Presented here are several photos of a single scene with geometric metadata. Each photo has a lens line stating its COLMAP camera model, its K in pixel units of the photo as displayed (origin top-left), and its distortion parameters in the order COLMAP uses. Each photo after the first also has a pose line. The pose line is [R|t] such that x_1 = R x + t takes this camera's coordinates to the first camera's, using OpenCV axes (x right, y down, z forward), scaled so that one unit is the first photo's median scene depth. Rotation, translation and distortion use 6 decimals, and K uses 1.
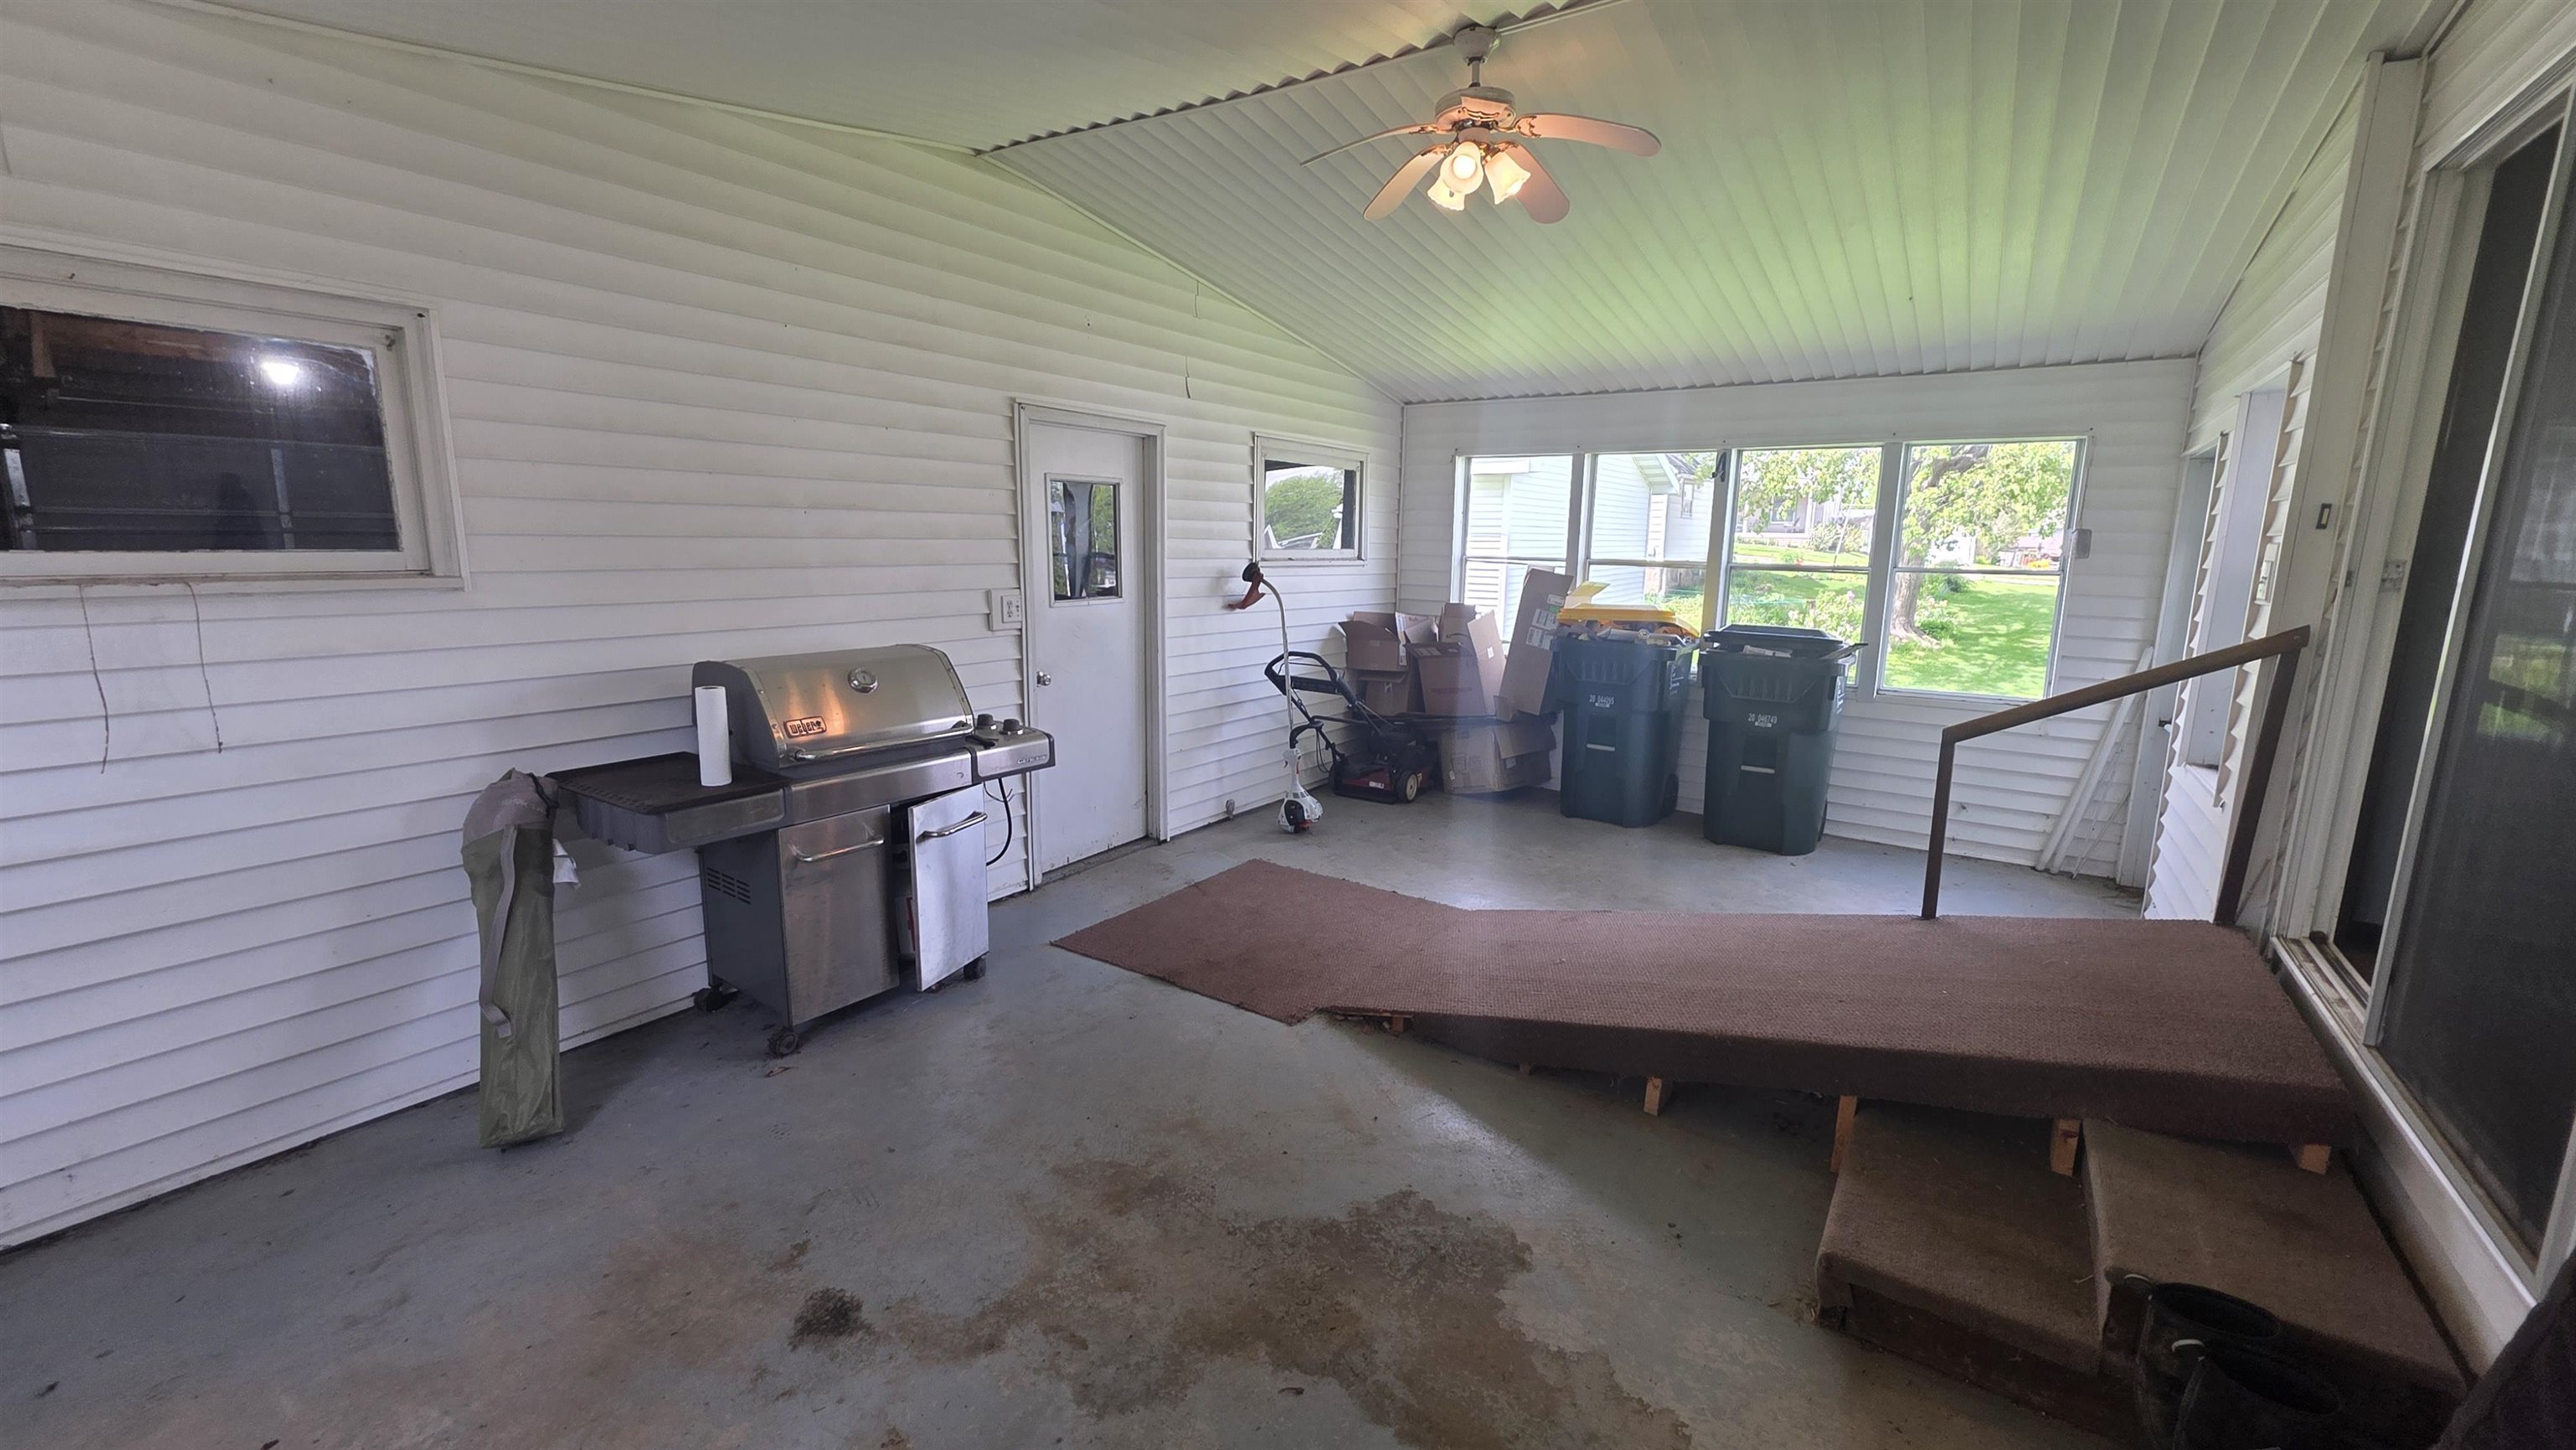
lens RADIAL K [[1023.1, 0, 1288.5], [0, 1023.1, 719.8], [0, 0, 1]] dist [0.002377, 0.000187]
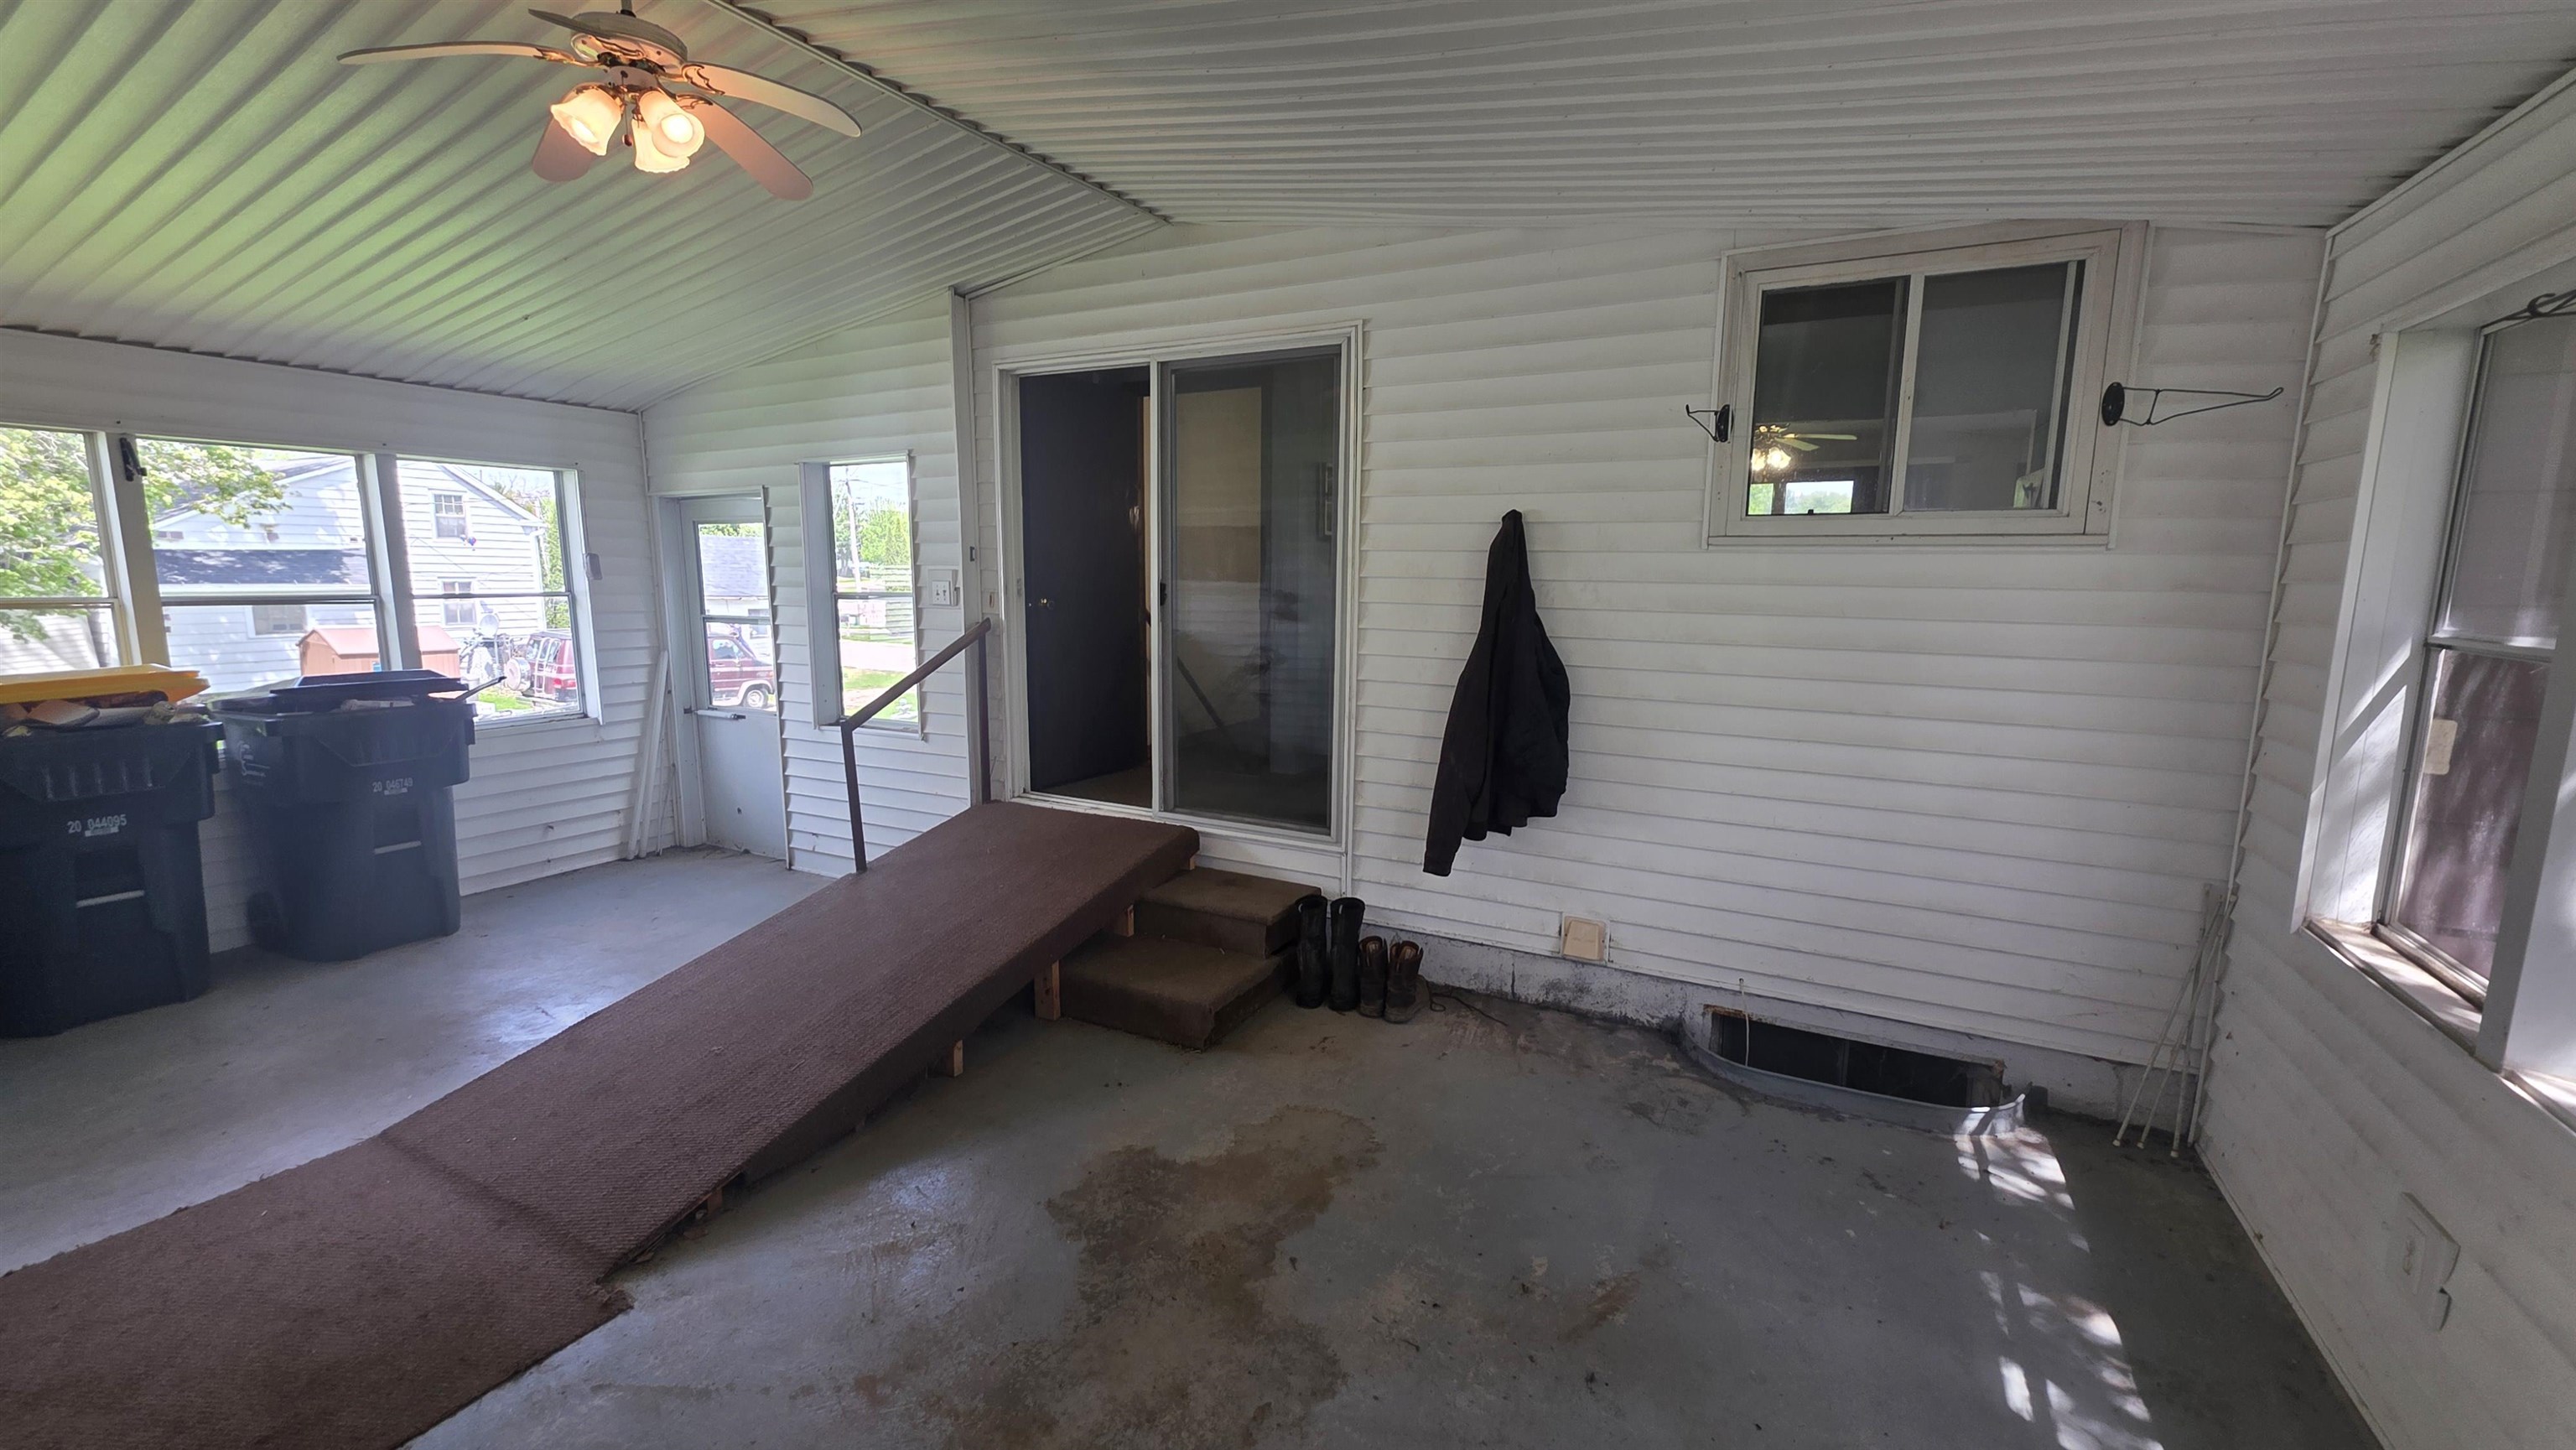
lens RADIAL K [[1026.8, 0, 1291.2], [0, 1026.8, 719.7], [0, 0, 1]] dist [0.002594, 0.000273]
pose [[-0.110177, -0.159440, 0.981040, -0.499309], [0.167620, 0.969931, 0.176460, -0.092922], [-0.979676, 0.183884, -0.080138, 0.438085]]
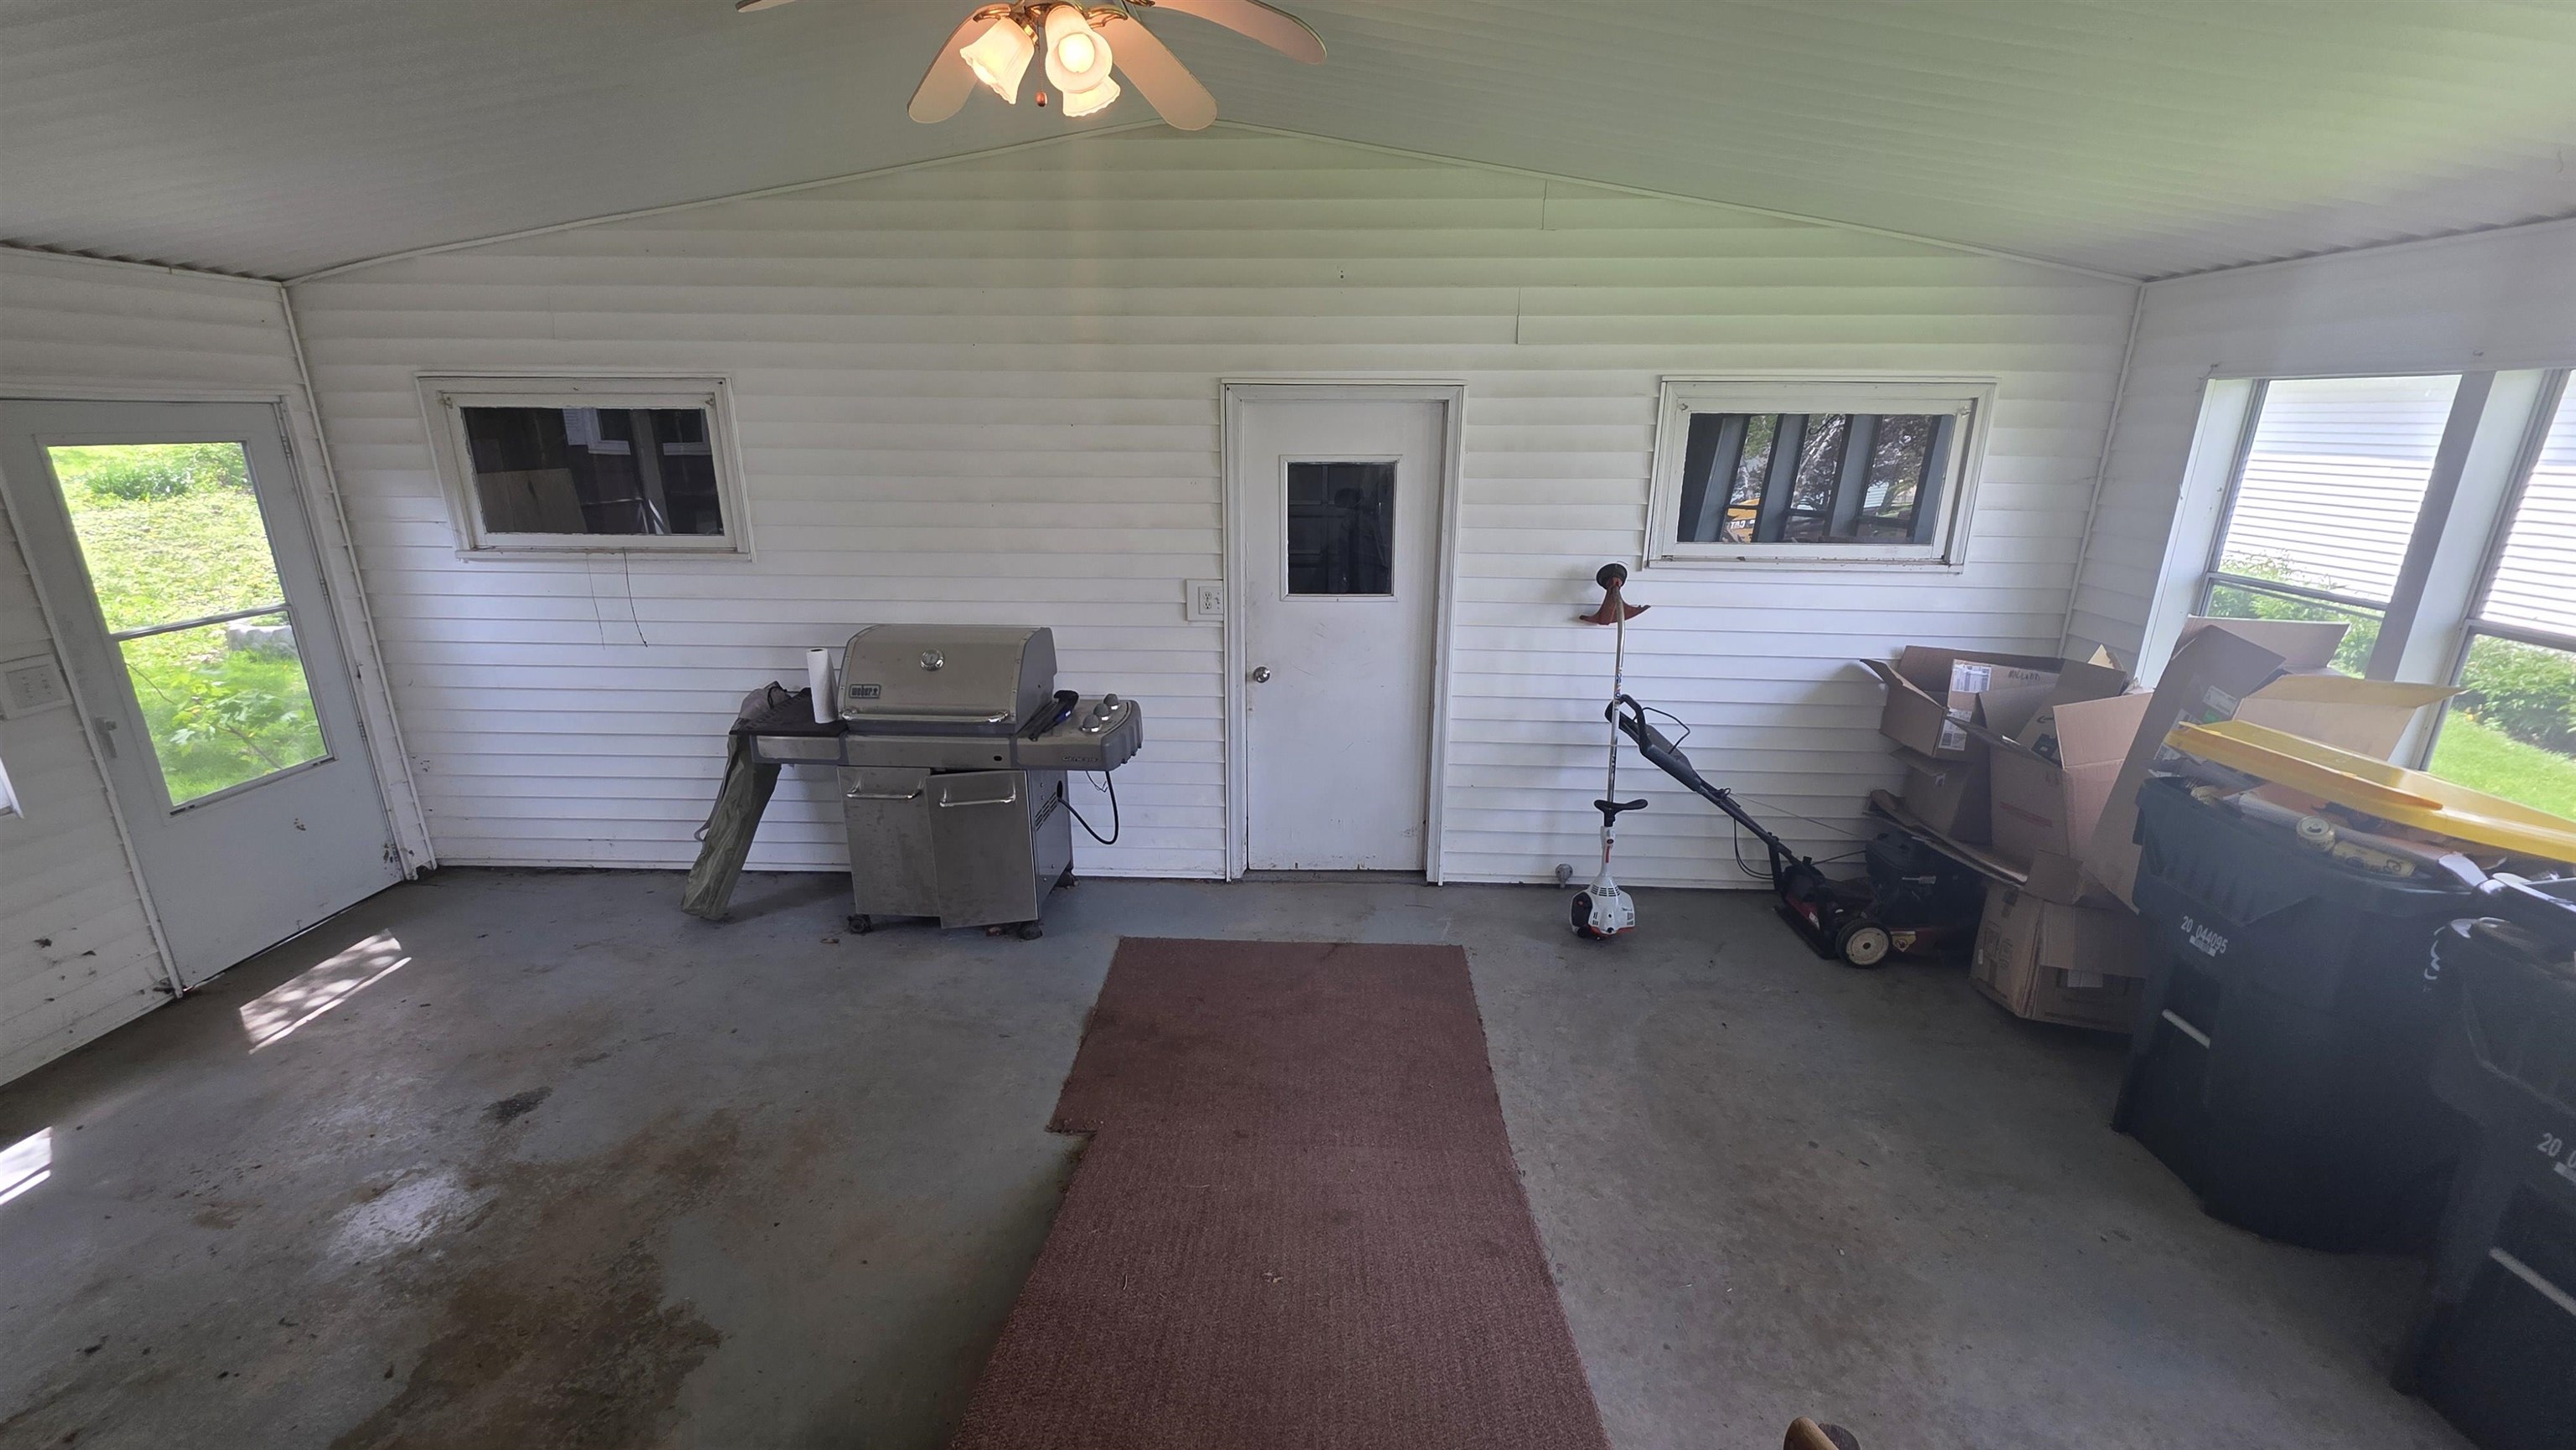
lens RADIAL K [[1023.1, 0, 1288.5], [0, 1023.1, 719.8], [0, 0, 1]] dist [0.002377, 0.000187]
pose [[0.534902, 0.227417, -0.813733, 0.586007], [-0.145226, 0.973509, 0.176606, -0.180774], [0.832340, 0.023709, 0.553759, 0.528045]]
